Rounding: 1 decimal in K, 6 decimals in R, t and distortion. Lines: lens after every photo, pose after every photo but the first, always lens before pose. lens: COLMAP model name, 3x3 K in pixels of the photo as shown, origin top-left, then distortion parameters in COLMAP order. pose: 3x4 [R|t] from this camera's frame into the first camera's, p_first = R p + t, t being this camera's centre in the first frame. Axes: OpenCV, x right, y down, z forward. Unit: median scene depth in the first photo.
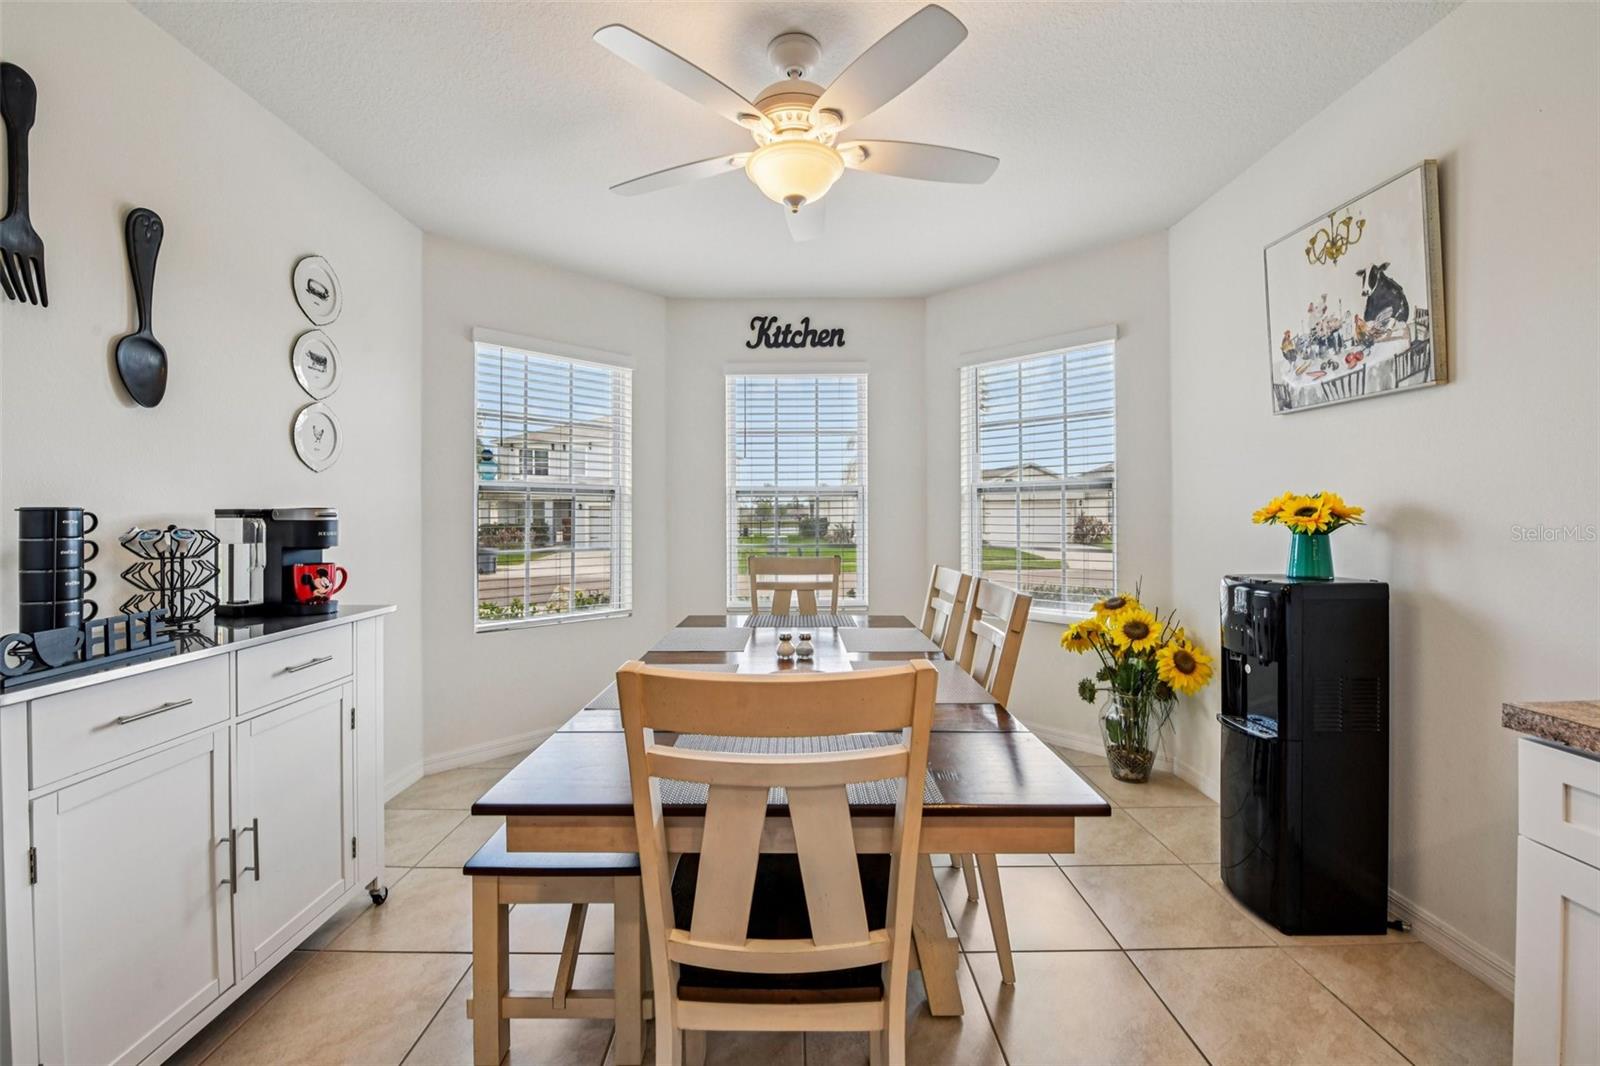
lens RADIAL K [[657.5, 0, 803.5], [0, 657.5, 517.2], [0, 0, 1]] dist [-0.004515, -0.000123]
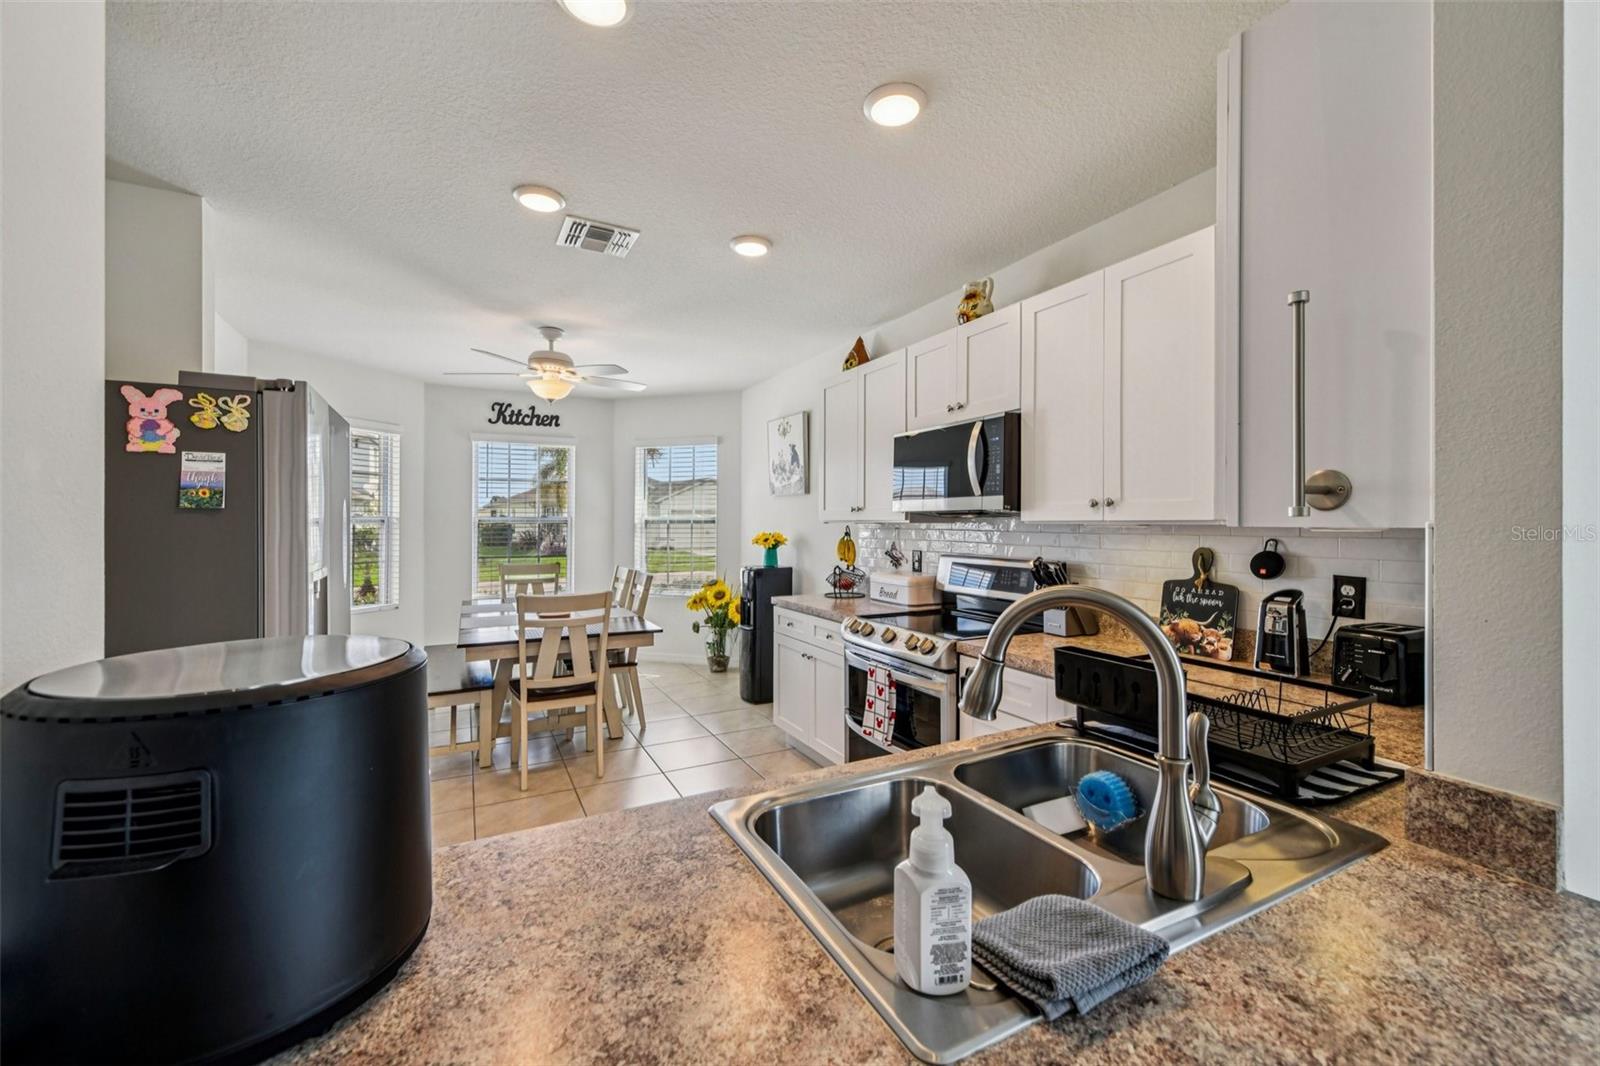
lens RADIAL K [[650.9, 0, 816.0], [0, 650.9, 519.3], [0, 0, 1]] dist [0.006868, -0.000286]
pose [[0.886494, 0.006642, 0.462691, -0.154812], [-0.004744, 0.999975, -0.005265, -0.051754], [-0.462715, 0.002472, 0.886504, -0.891125]]
